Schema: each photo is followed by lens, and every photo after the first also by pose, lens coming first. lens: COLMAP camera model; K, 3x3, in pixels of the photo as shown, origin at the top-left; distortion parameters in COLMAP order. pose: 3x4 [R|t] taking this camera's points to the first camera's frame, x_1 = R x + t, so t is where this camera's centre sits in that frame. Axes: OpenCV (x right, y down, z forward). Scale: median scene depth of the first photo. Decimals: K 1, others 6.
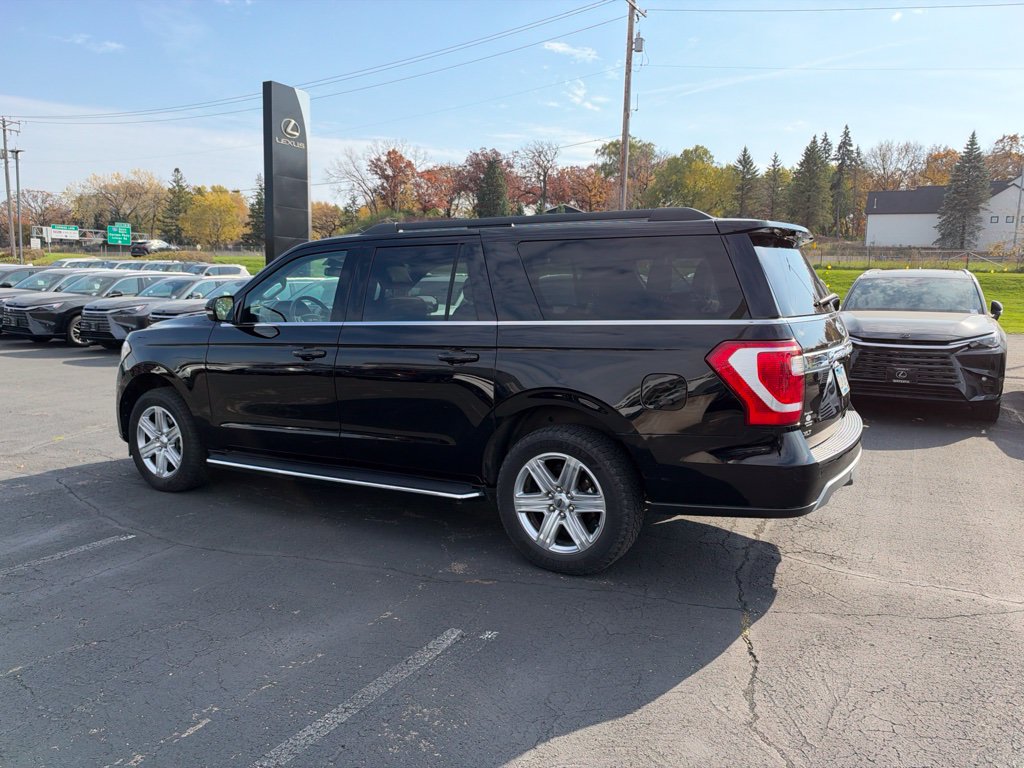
lens RADIAL K [[749.4, 0, 514.2], [0, 749.4, 380.5], [0, 0, 1]] dist [0.006885, -0.020468]
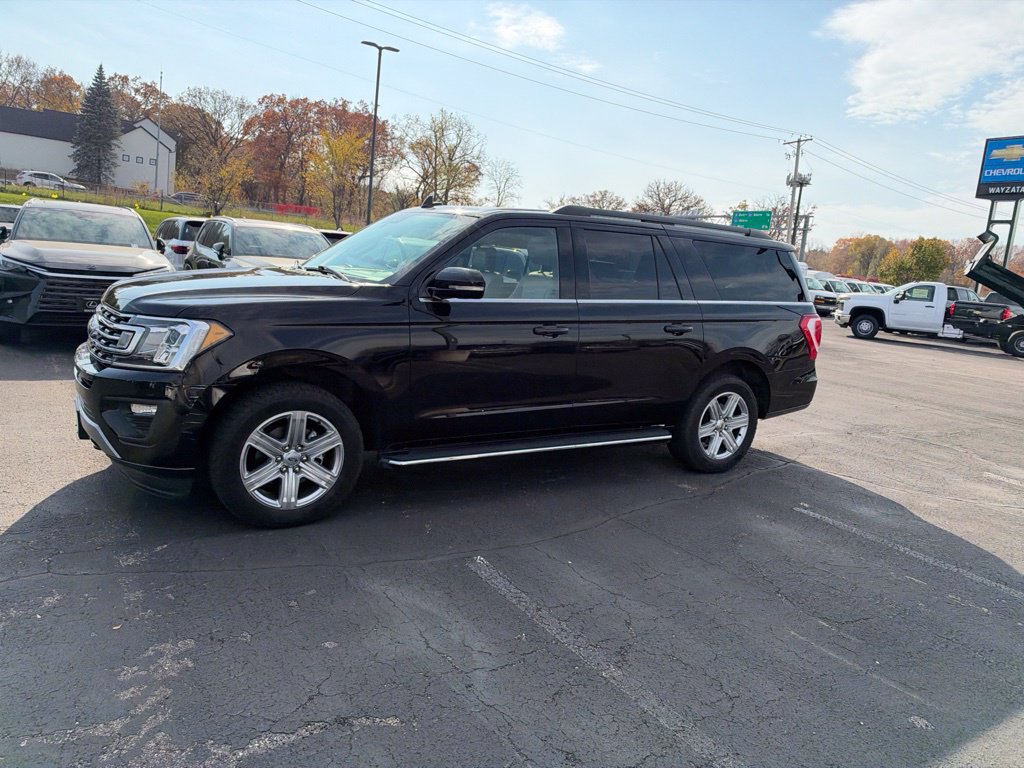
lens RADIAL K [[749.4, 0, 508.3], [0, 749.4, 388.1], [0, 0, 1]] dist [0.006885, -0.020468]
pose [[0.460323, -0.114360, 0.880355, -0.544729], [0.024002, 0.992909, 0.116430, -0.035213], [-0.887427, -0.032465, 0.459804, 0.266488]]
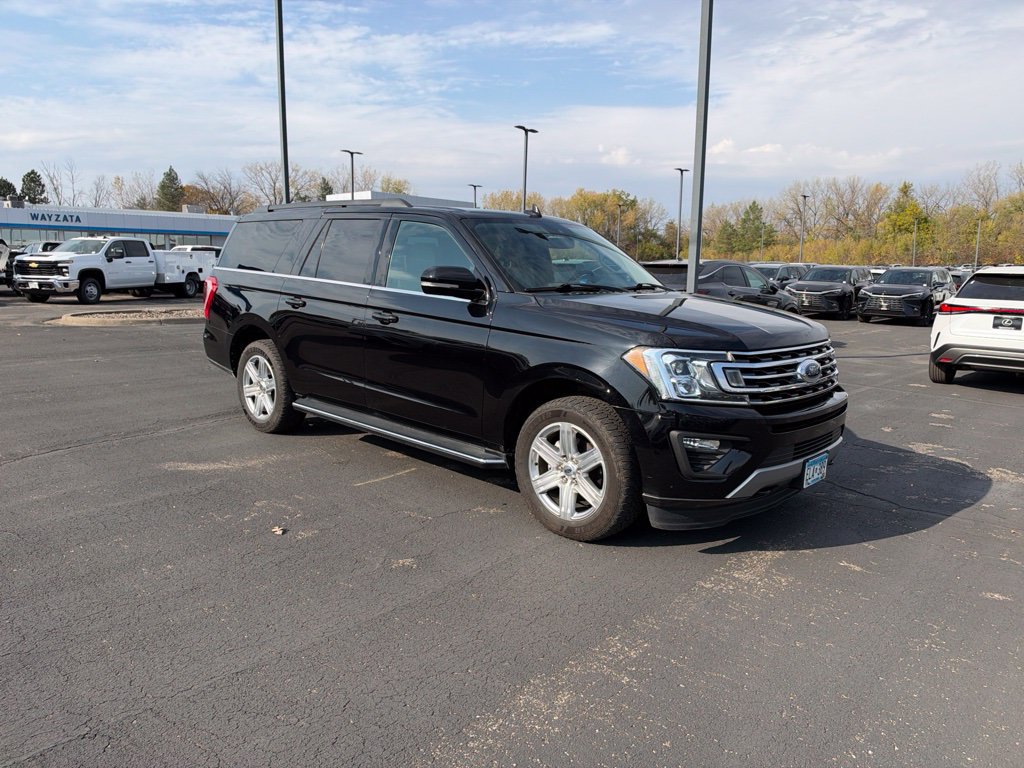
lens RADIAL K [[749.4, 0, 516.8], [0, 749.4, 391.9], [0, 0, 1]] dist [0.006885, -0.020468]
pose [[-0.978585, -0.059196, 0.197148, -0.209158], [0.000461, 0.957124, 0.289678, -0.131714], [-0.205843, 0.283565, -0.936600, 1.069566]]
